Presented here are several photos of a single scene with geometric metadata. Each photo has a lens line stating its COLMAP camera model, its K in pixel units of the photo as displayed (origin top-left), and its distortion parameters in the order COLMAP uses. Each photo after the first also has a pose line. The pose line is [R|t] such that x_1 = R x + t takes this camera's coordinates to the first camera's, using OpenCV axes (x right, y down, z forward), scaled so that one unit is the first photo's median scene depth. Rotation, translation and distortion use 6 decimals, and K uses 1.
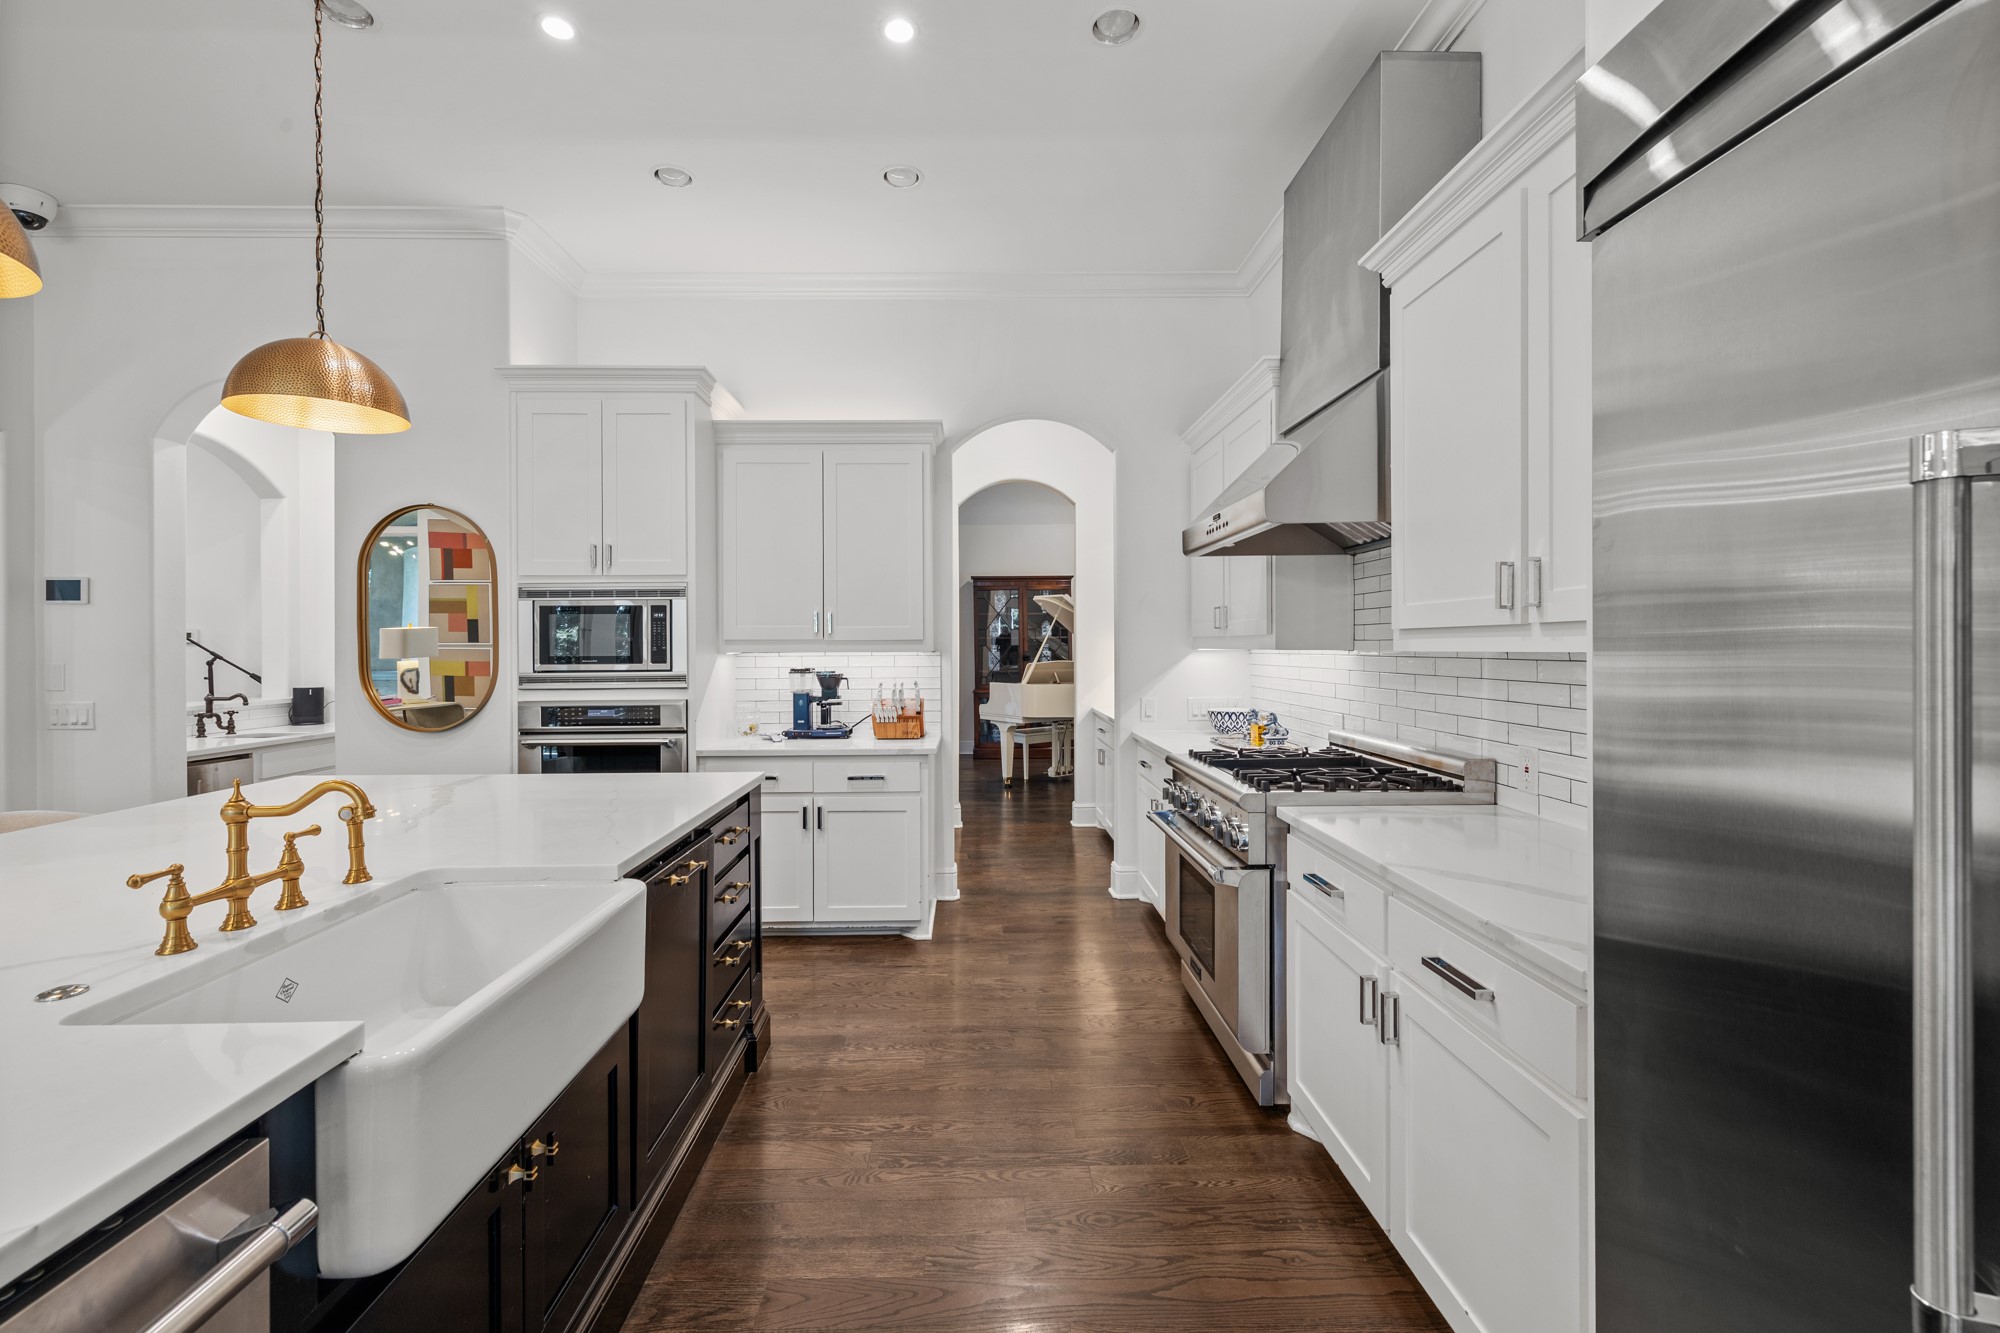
lens RADIAL K [[839.4, 0, 989.5], [0, 839.4, 650.3], [0, 0, 1]] dist [0.001875, -0.001711]
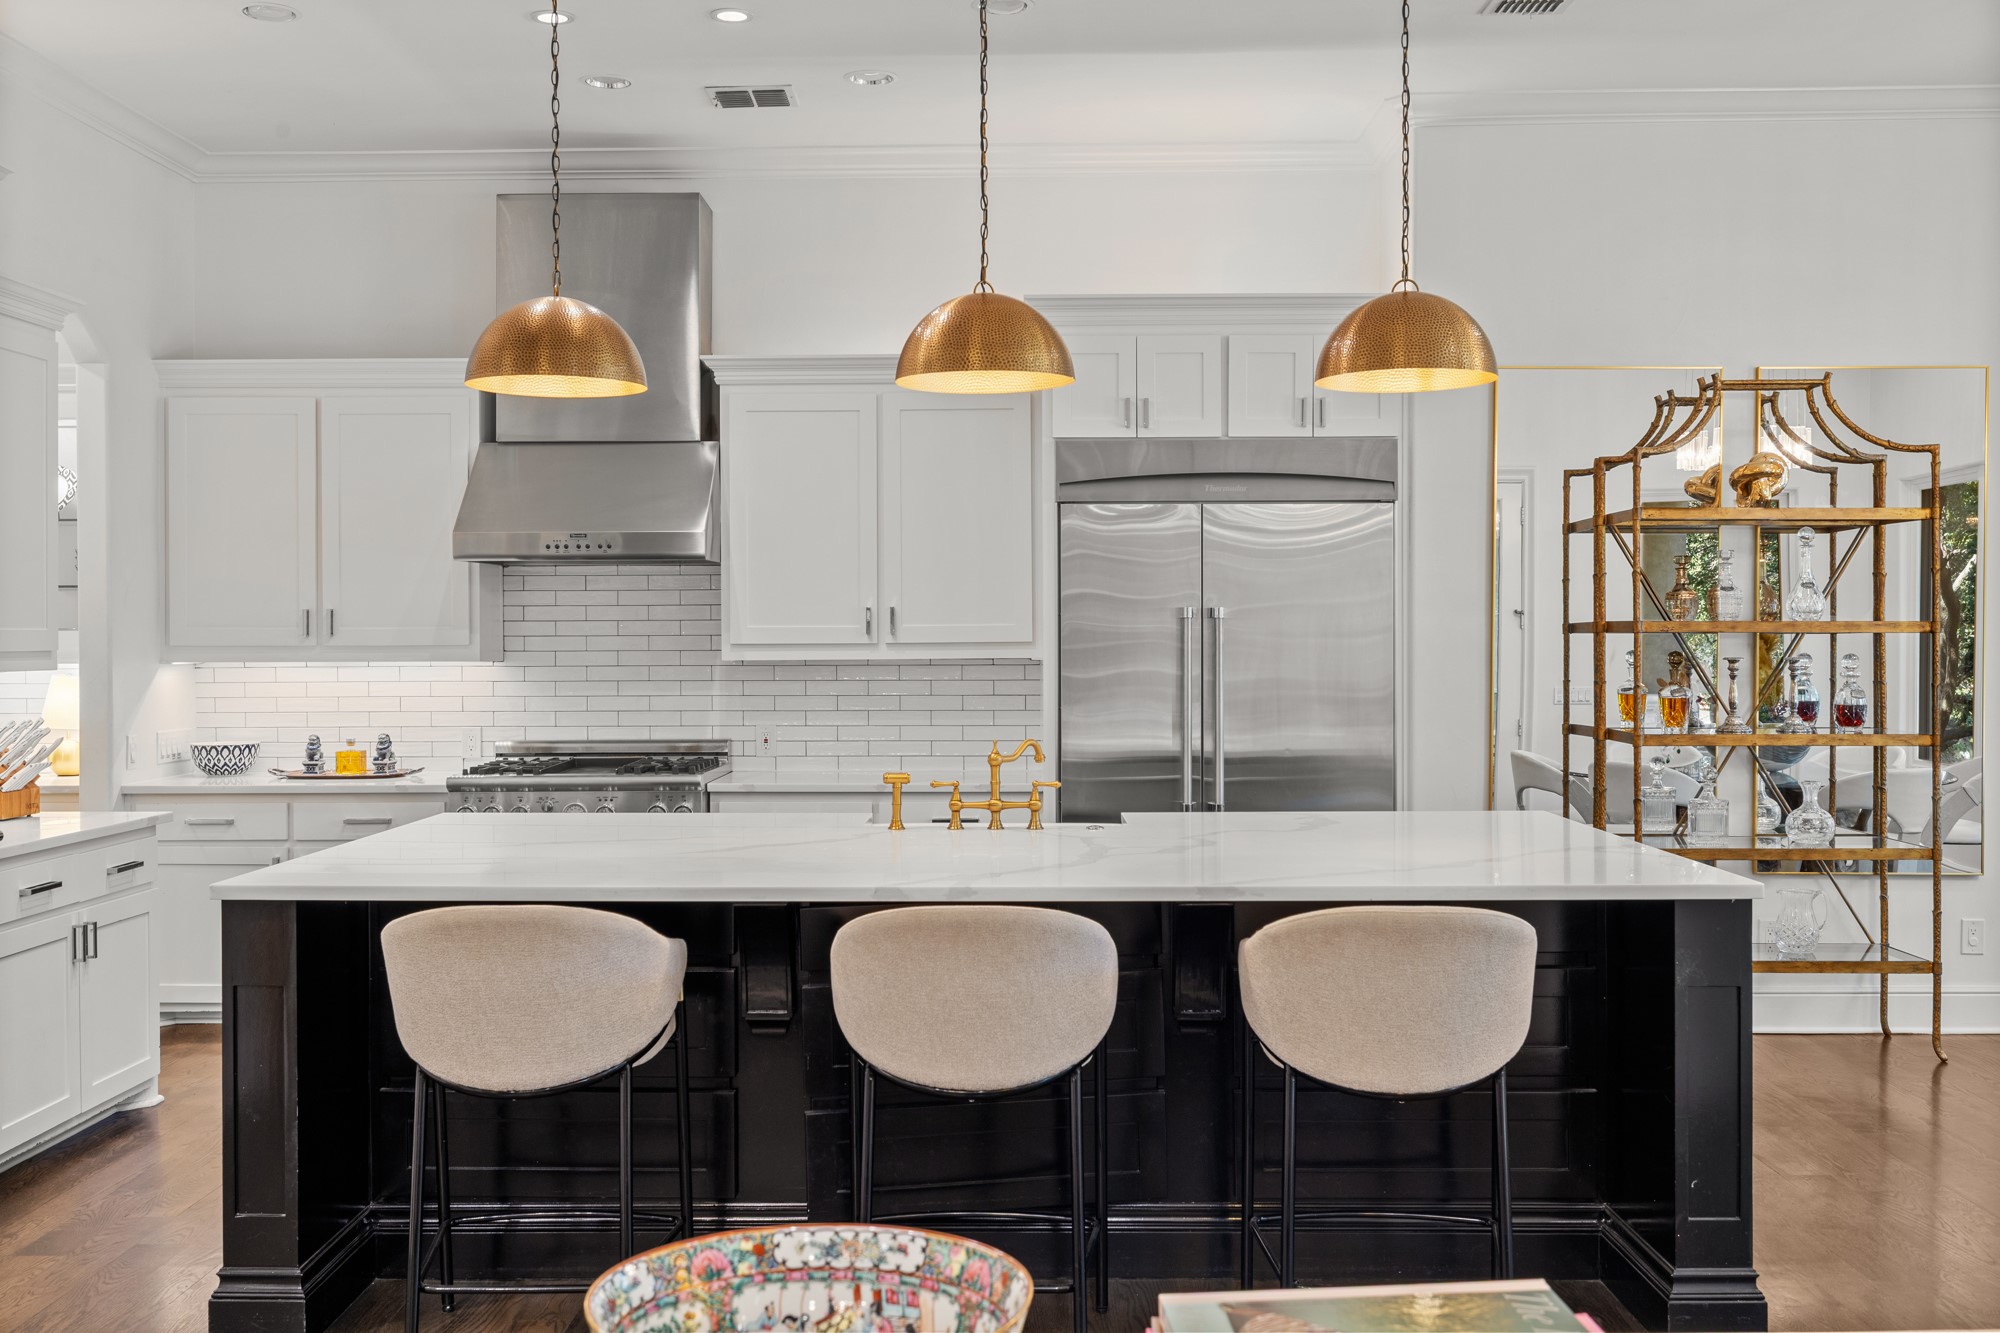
lens RADIAL K [[1935.6, 0, 980.0], [0, 1935.6, 663.8], [0, 0, 1]] dist [0.011607, 0.000000]
pose [[0.038292, -0.009280, 0.999224, -1.600706], [0.007202, 0.999933, 0.009011, -0.010868], [-0.999241, 0.006852, 0.038356, 0.299019]]
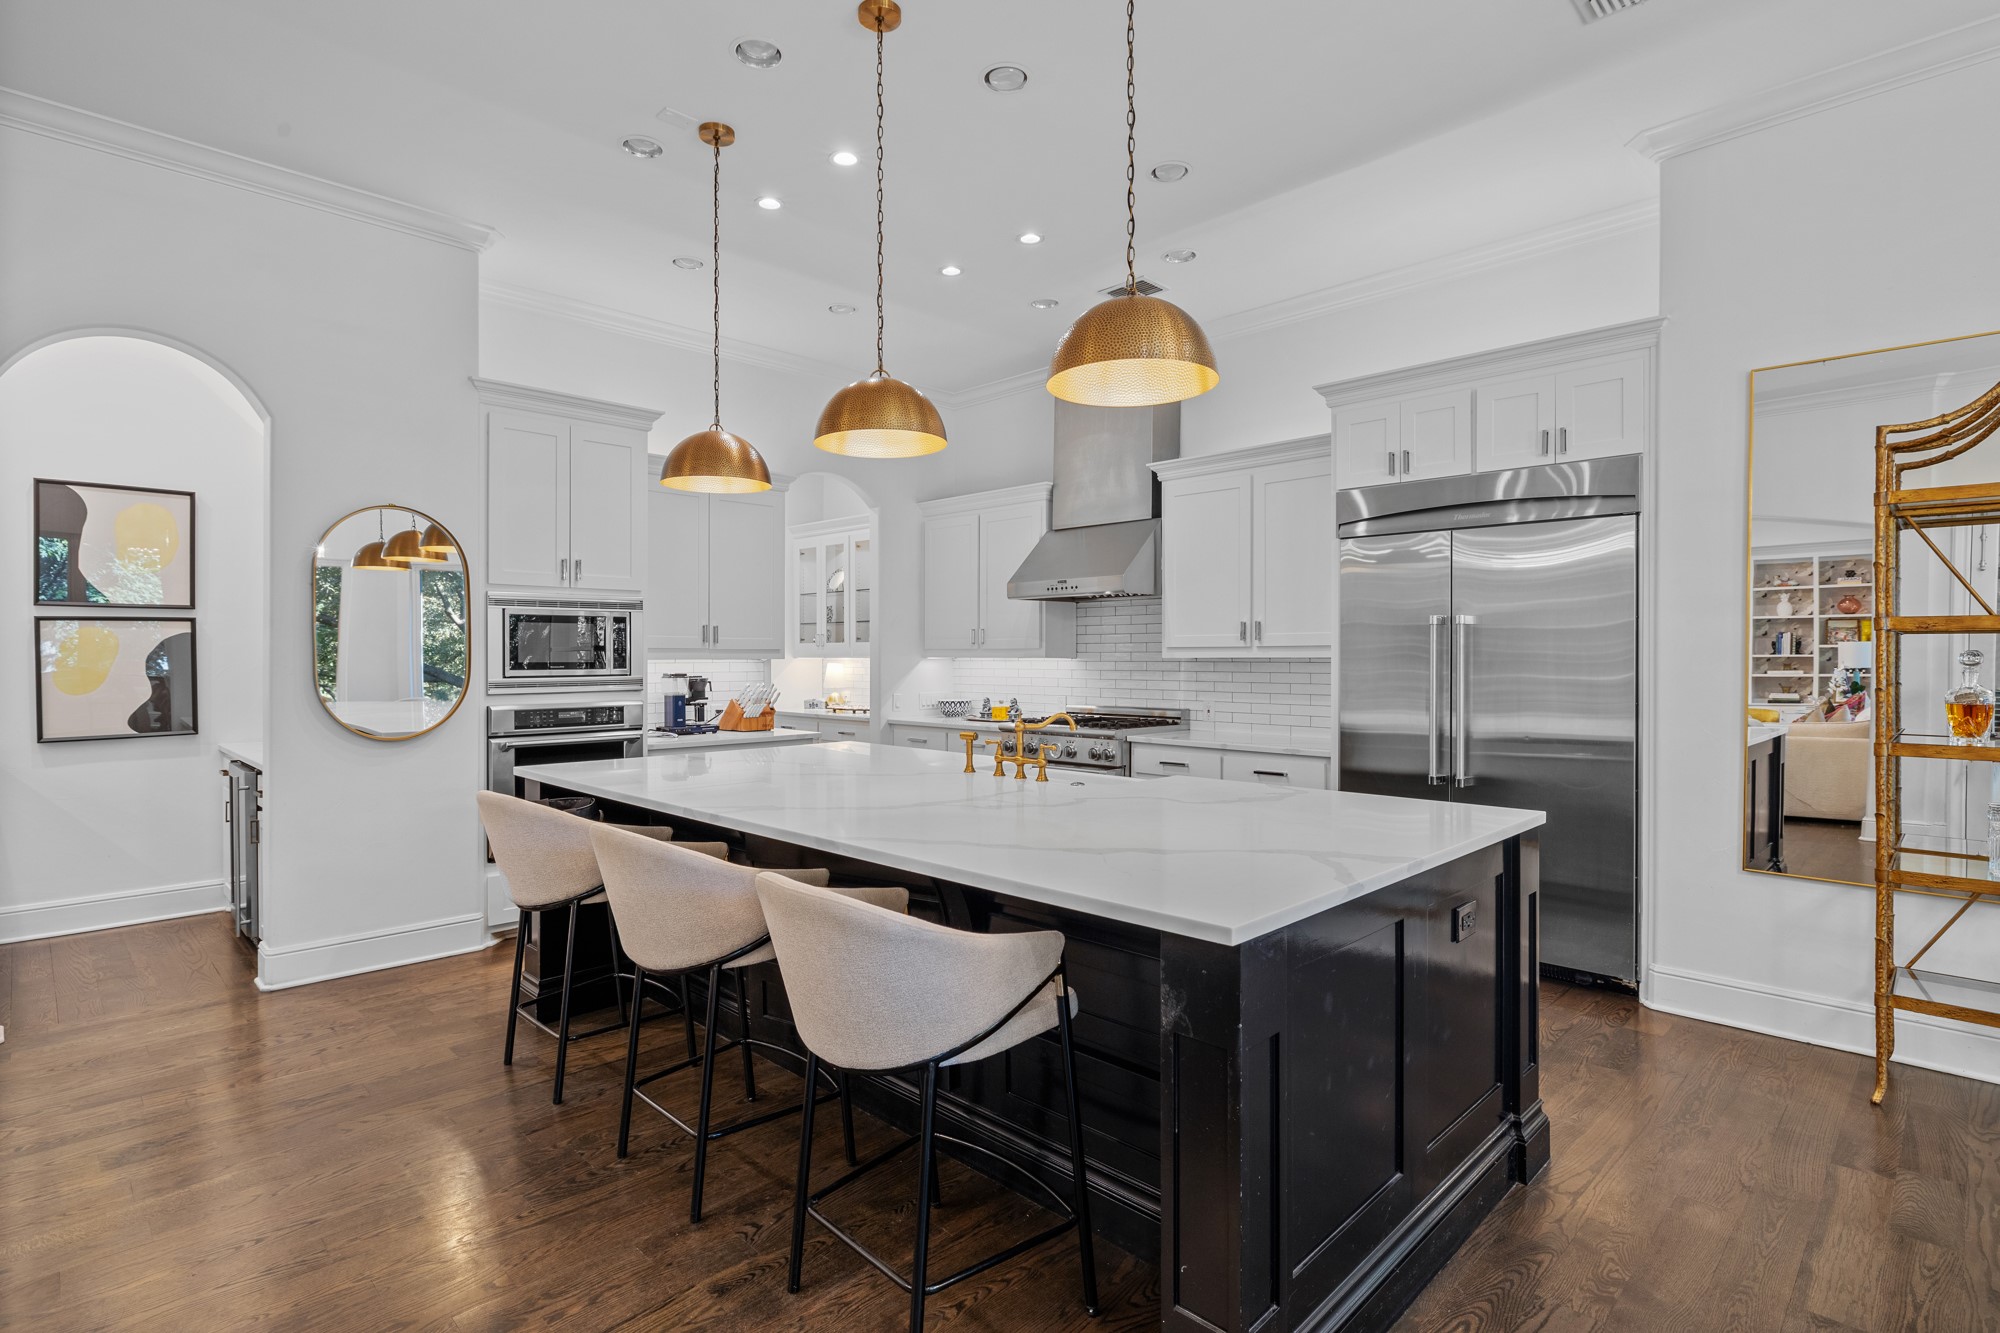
lens RADIAL K [[995.8, 0, 989.3], [0, 995.8, 666.4], [0, 0, 1]] dist [-0.005508, -0.000719]
pose [[0.725785, -0.004886, 0.687904, -0.943384], [0.000592, 0.999979, 0.006478, 0.004126], [-0.687921, -0.004295, 0.725773, -0.300375]]
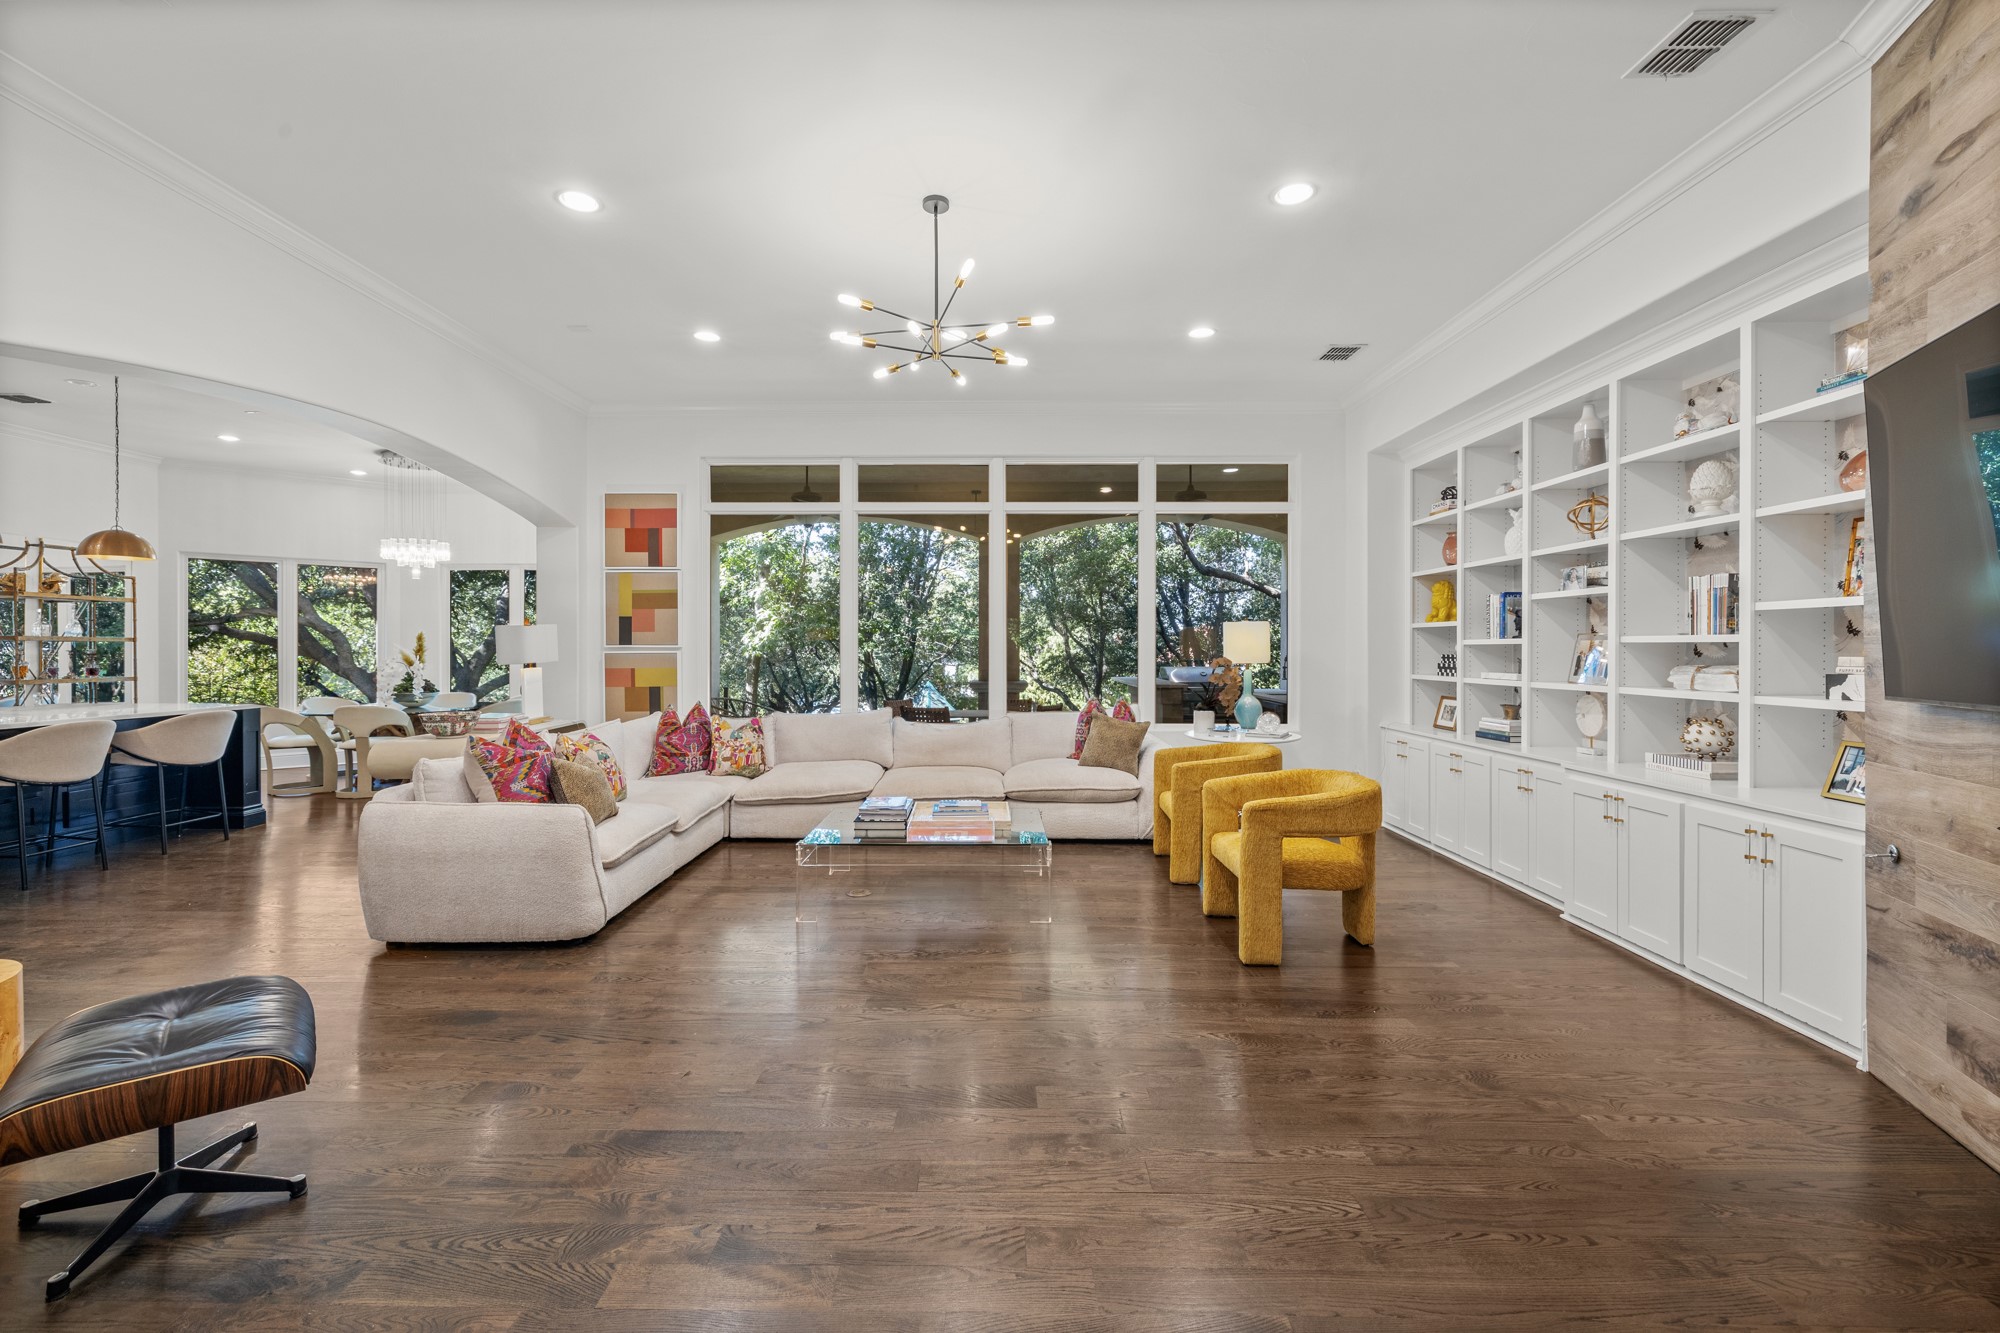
lens RADIAL K [[839.4, 0, 978.2], [0, 839.4, 651.3], [0, 0, 1]] dist [0.001875, -0.001711]
pose [[-0.998925, 0.004472, 0.046148, -2.091965], [0.004812, 0.999962, 0.007261, 0.002979], [-0.046114, 0.007476, -0.998908, 1.542946]]
